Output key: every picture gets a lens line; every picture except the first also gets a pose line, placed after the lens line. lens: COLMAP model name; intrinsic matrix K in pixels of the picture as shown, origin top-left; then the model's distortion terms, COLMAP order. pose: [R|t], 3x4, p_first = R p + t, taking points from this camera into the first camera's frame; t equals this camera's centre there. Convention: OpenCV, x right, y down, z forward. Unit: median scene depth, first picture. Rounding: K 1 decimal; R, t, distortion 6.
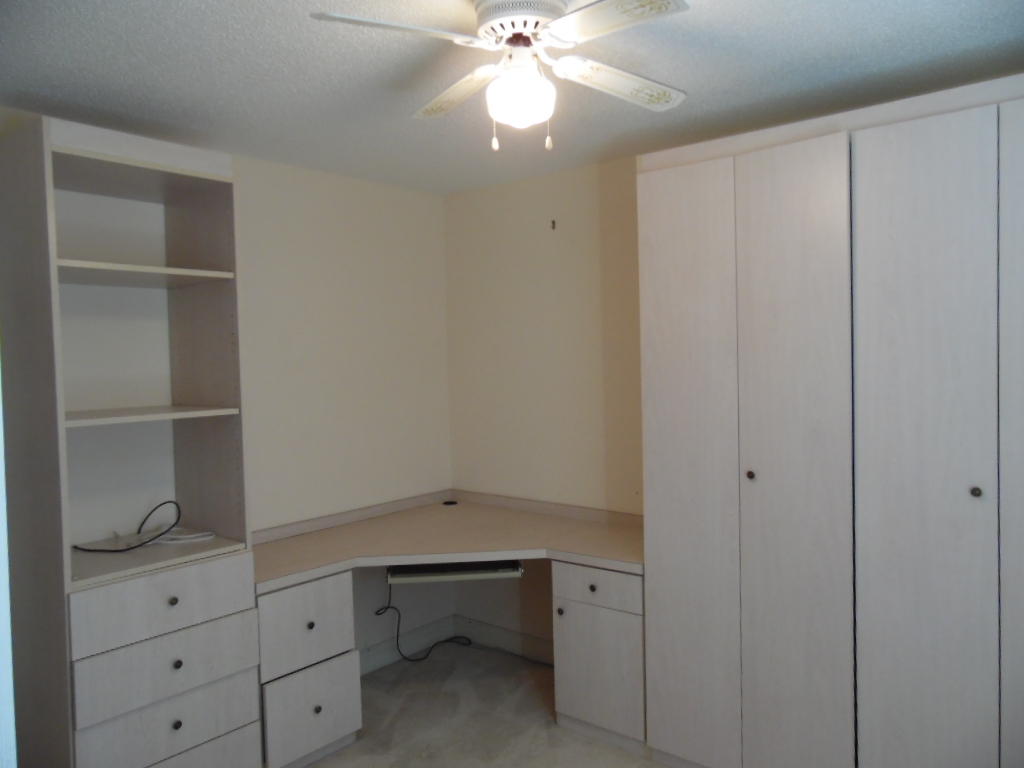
lens RADIAL K [[763.3, 0, 511.2], [0, 763.3, 388.5], [0, 0, 1]] dist [-0.011321, 0.038802]
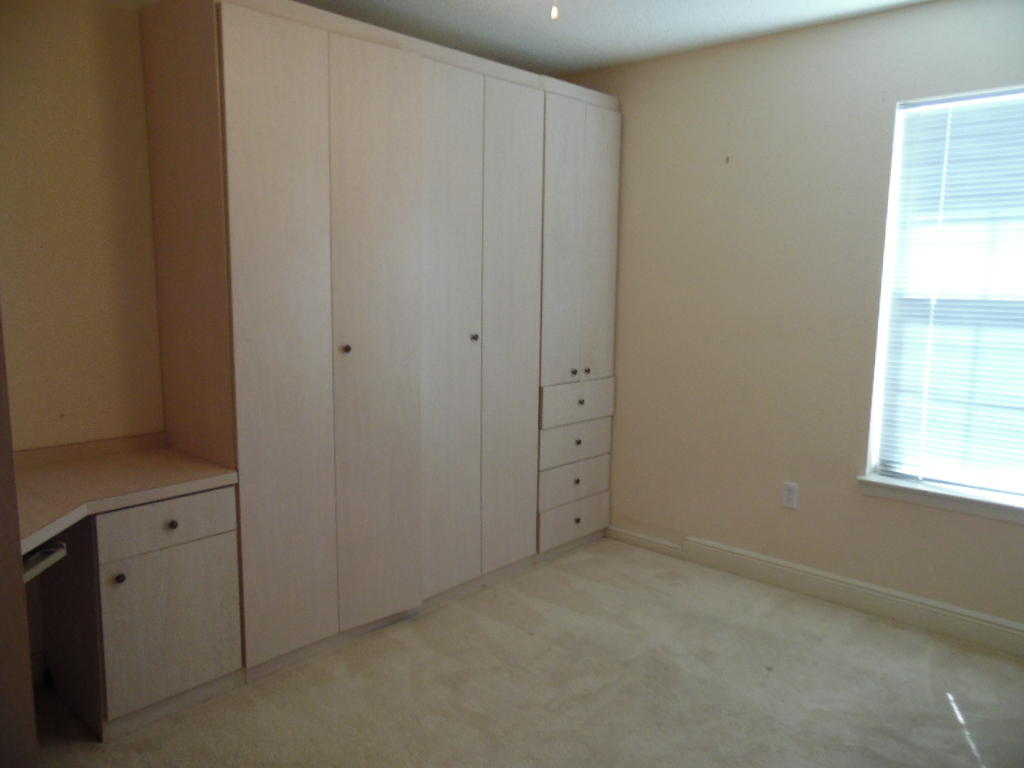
lens RADIAL K [[763.3, 0, 517.7], [0, 763.3, 375.9], [0, 0, 1]] dist [-0.011321, 0.038802]
pose [[0.057845, -0.116626, 0.991490, -0.639112], [0.019404, 0.993097, 0.115683, 0.026888], [-0.998137, 0.012547, 0.059709, 0.607755]]
